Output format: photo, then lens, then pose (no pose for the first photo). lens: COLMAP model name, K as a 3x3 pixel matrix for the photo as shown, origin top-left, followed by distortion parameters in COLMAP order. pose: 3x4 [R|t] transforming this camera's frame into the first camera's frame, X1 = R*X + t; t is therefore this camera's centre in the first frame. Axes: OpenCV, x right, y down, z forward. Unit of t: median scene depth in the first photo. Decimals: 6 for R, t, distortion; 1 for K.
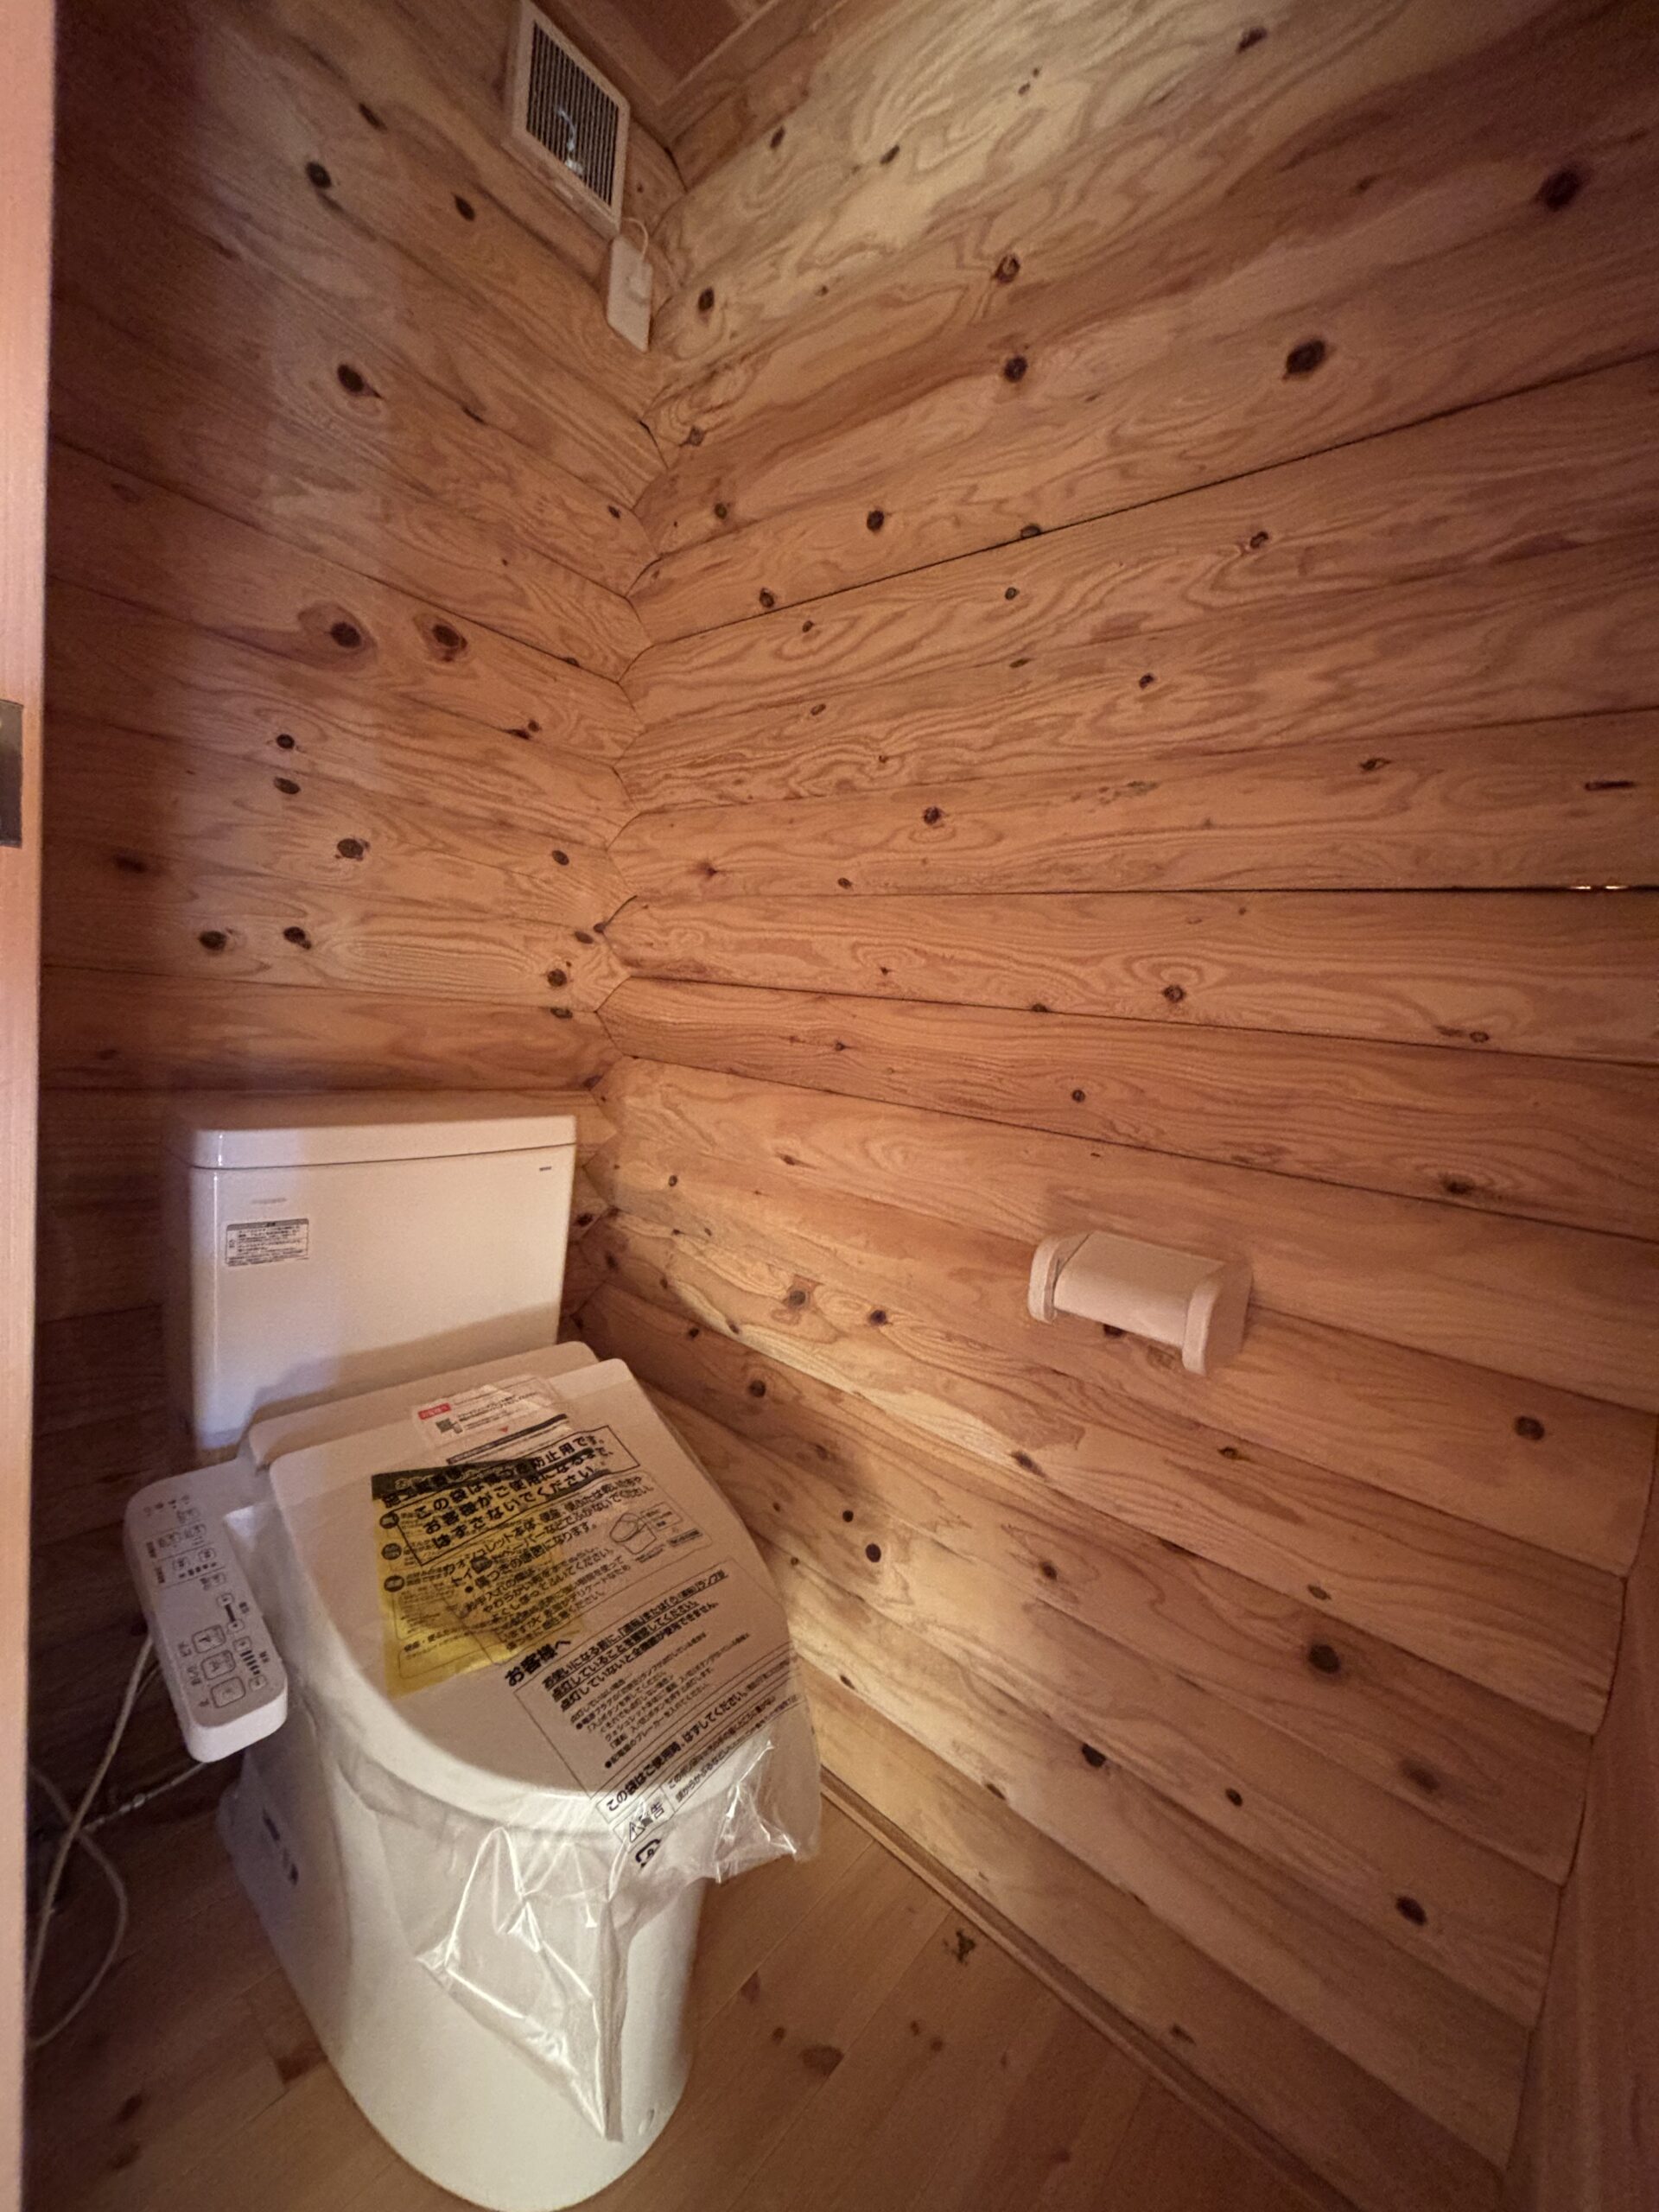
lens RADIAL K [[882.1, 0, 829.0], [0, 882.1, 1100.0], [0, 0, 1]] dist [0.007687, -0.002572]
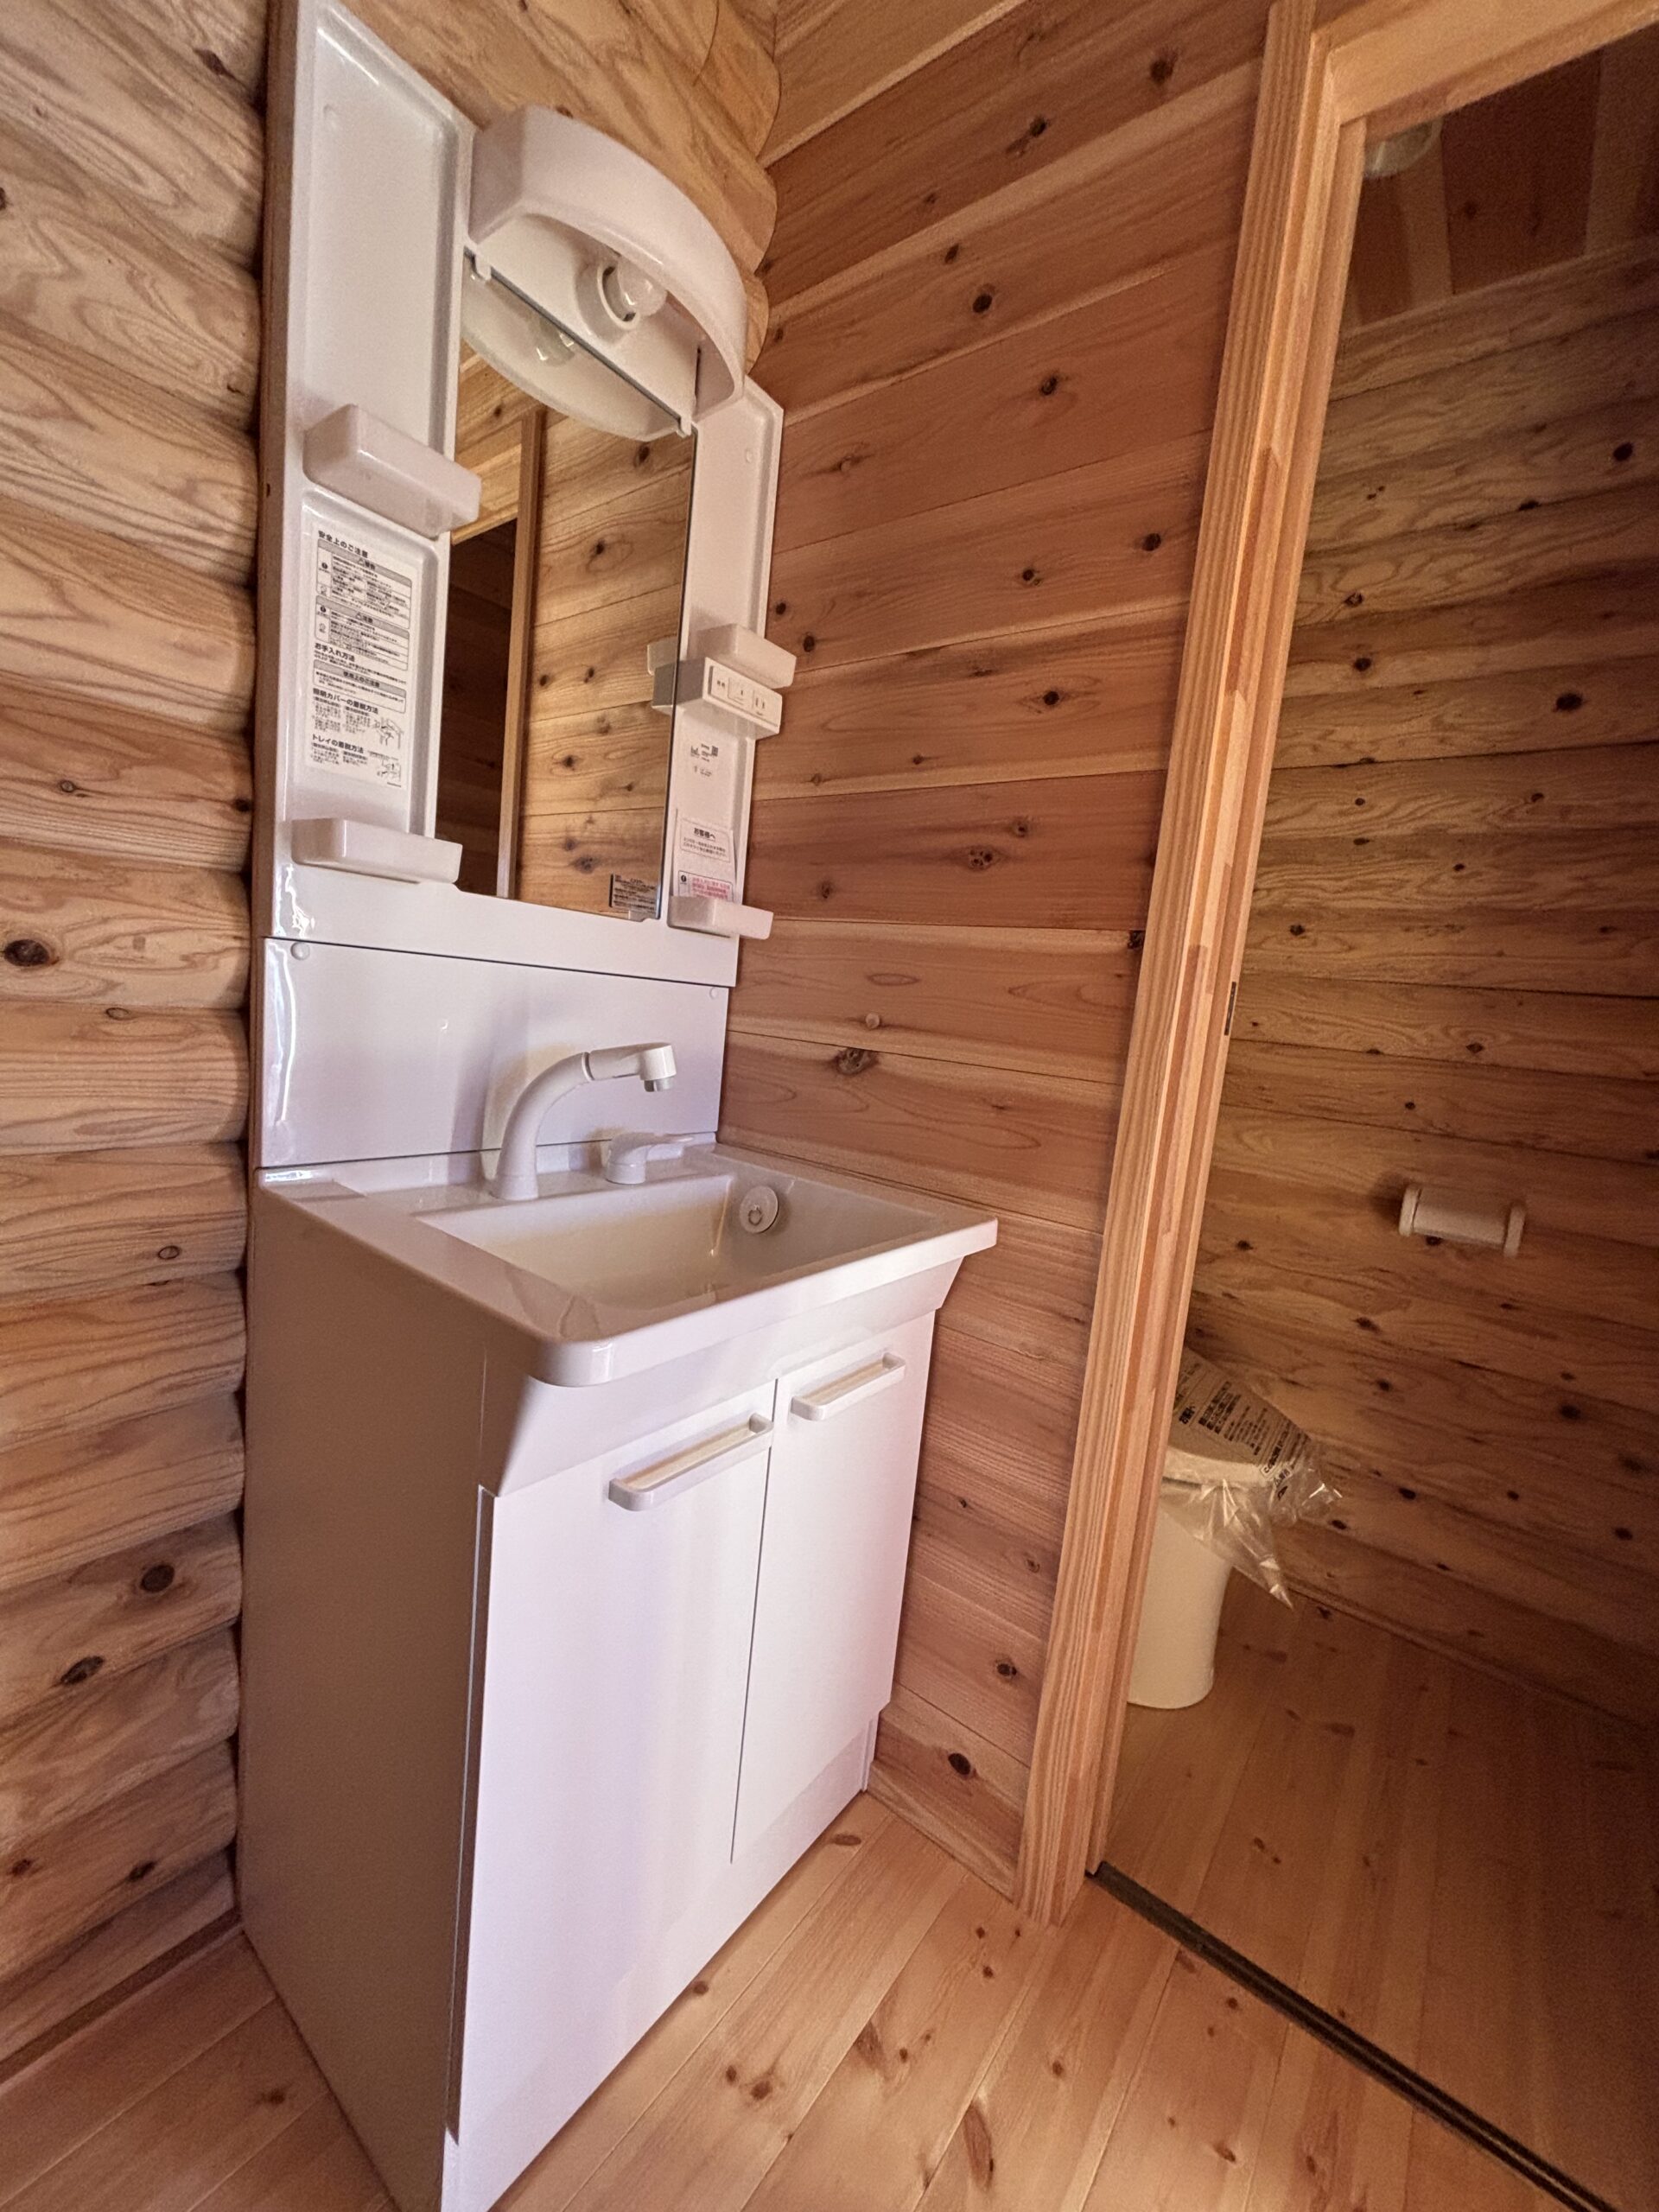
lens RADIAL K [[882.1, 0, 830.4], [0, 882.1, 1103.7], [0, 0, 1]] dist [0.007687, -0.002572]
pose [[0.997701, -0.006294, 0.067481, -0.950931], [0.005124, 0.999834, 0.017503, -0.044201], [-0.067580, -0.017117, 0.997567, -0.629366]]
